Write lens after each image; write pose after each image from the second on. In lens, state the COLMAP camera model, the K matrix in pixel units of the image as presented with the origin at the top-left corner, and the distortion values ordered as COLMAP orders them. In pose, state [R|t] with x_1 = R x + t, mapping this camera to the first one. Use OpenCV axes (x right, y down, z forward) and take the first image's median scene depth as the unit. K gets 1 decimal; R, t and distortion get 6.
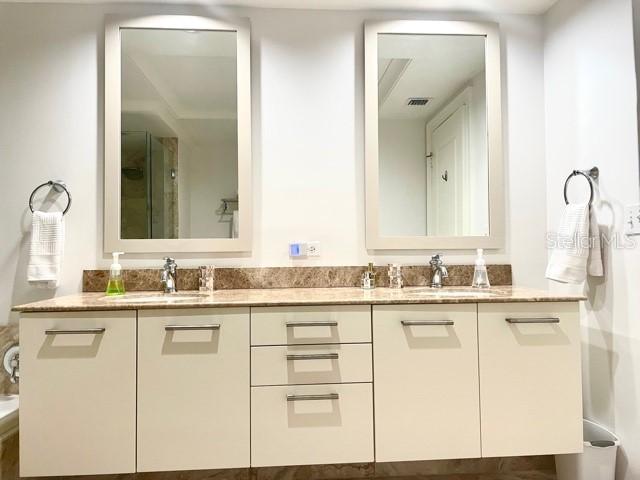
lens RADIAL K [[490.5, 0, 321.2], [0, 490.5, 241.4], [0, 0, 1]] dist [0.071277, -0.078739]
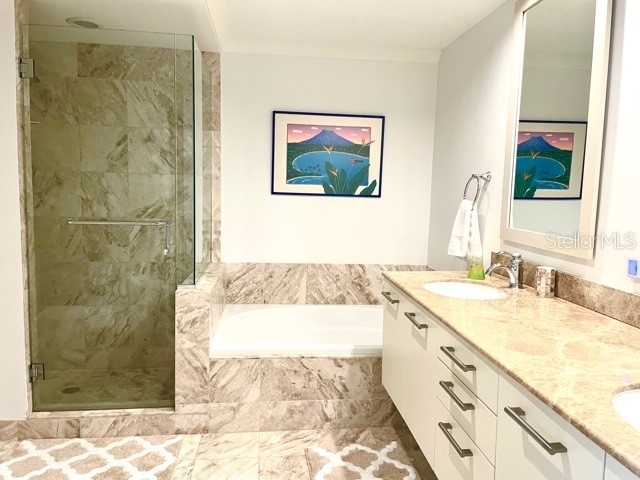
lens RADIAL K [[490.5, 0, 320.7], [0, 490.5, 238.8], [0, 0, 1]] dist [0.071277, -0.078739]
pose [[0.029396, 0.124671, -0.991763, 0.604478], [0.016633, 0.991993, 0.125193, -0.115117], [0.999429, -0.020176, 0.027087, 0.565328]]
